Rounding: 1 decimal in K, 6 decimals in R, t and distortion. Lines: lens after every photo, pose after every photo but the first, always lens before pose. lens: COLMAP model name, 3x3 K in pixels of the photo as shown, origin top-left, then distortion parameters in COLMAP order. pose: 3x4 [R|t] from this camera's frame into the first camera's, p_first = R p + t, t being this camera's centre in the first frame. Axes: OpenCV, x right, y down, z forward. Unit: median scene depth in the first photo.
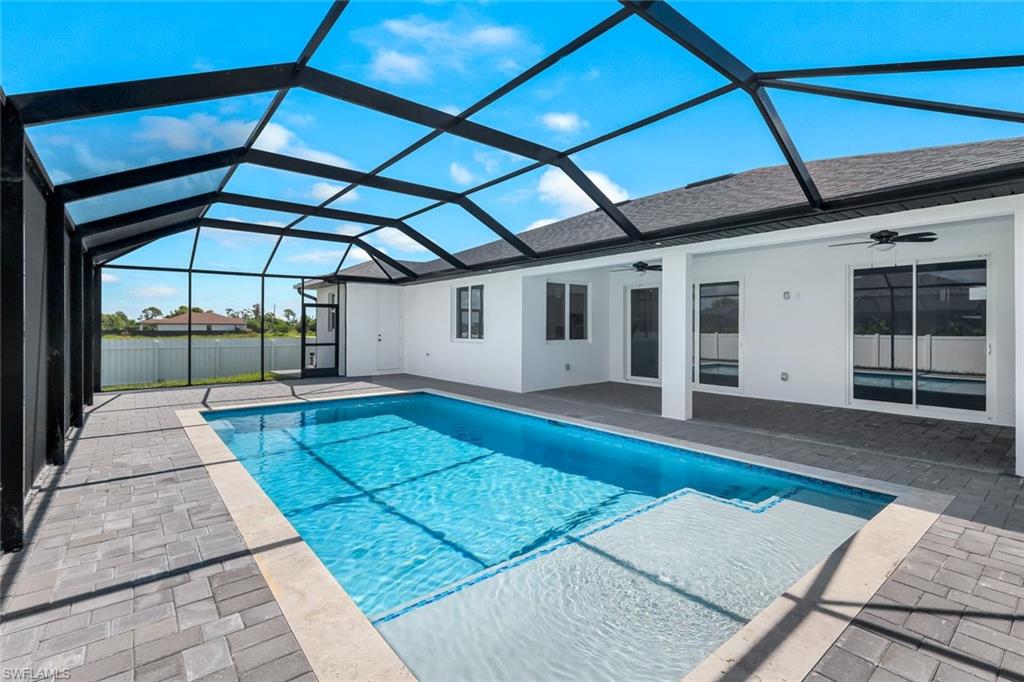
lens RADIAL K [[476.3, 0, 510.4], [0, 476.3, 328.3], [0, 0, 1]] dist [0.003174, 0.000179]
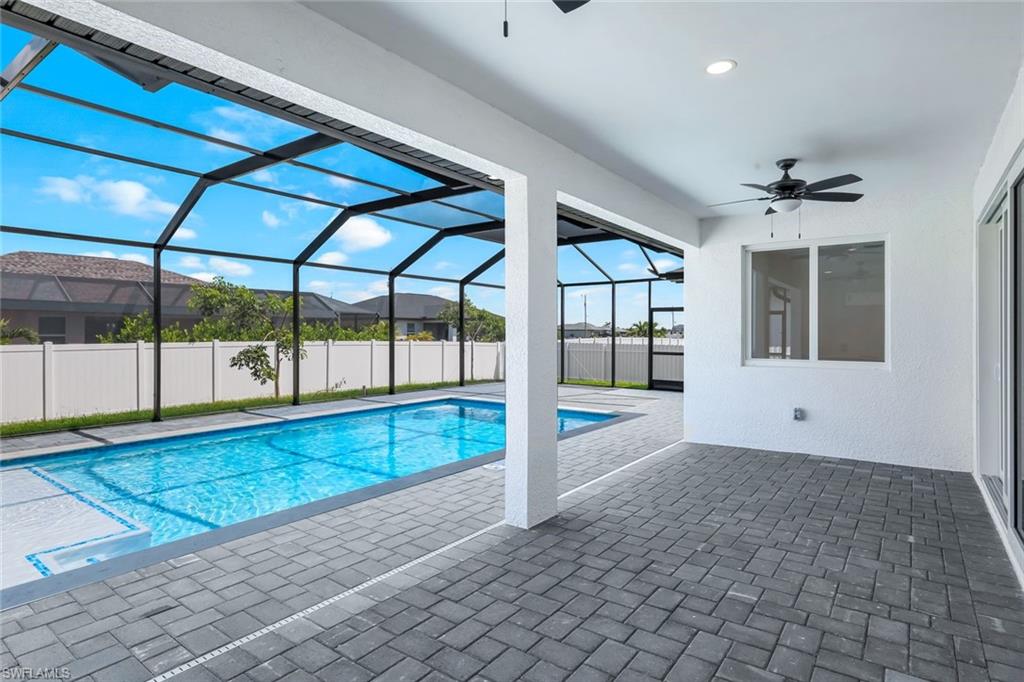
lens RADIAL K [[541.5, 0, 512.0], [0, 541.5, 341.0], [0, 0, 1]] dist [-0.000128, -0.000051]
pose [[0.236711, 0.015523, -0.971456, 1.482277], [-0.004343, 0.999879, 0.014919, -0.008426], [0.971570, 0.000687, 0.236750, 1.444950]]
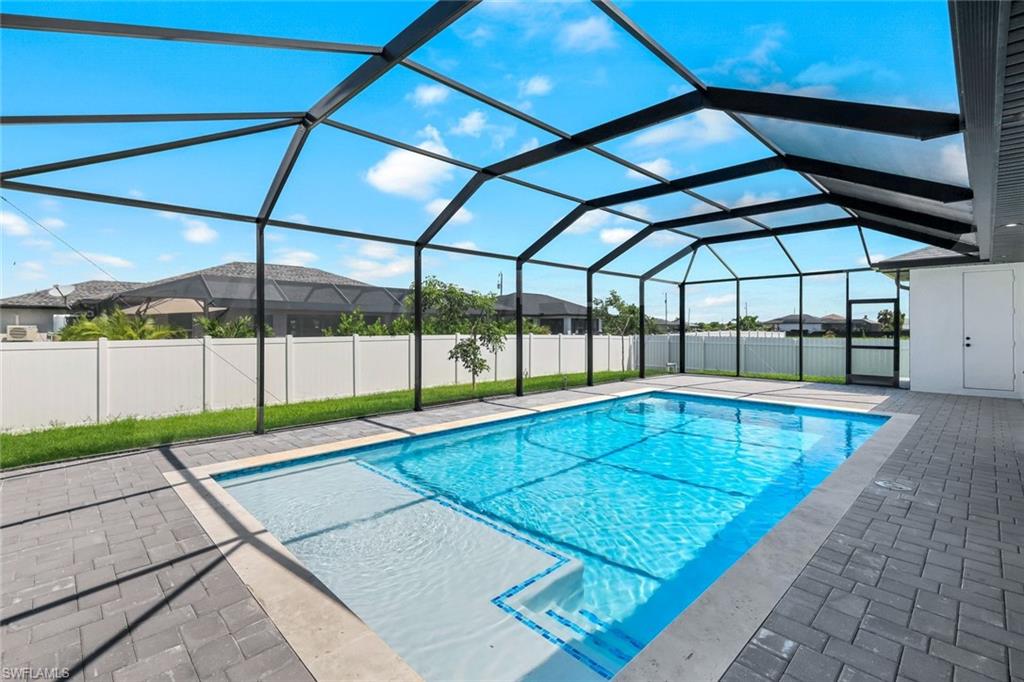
lens RADIAL K [[464.5, 0, 513.2], [0, 464.5, 328.0], [0, 0, 1]] dist [-0.001470, -0.000450]
pose [[0.091494, 0.001403, -0.995805, 1.066788], [-0.001259, 0.999998, 0.001293, -0.001823], [0.995805, 0.001135, 0.091496, 0.874367]]
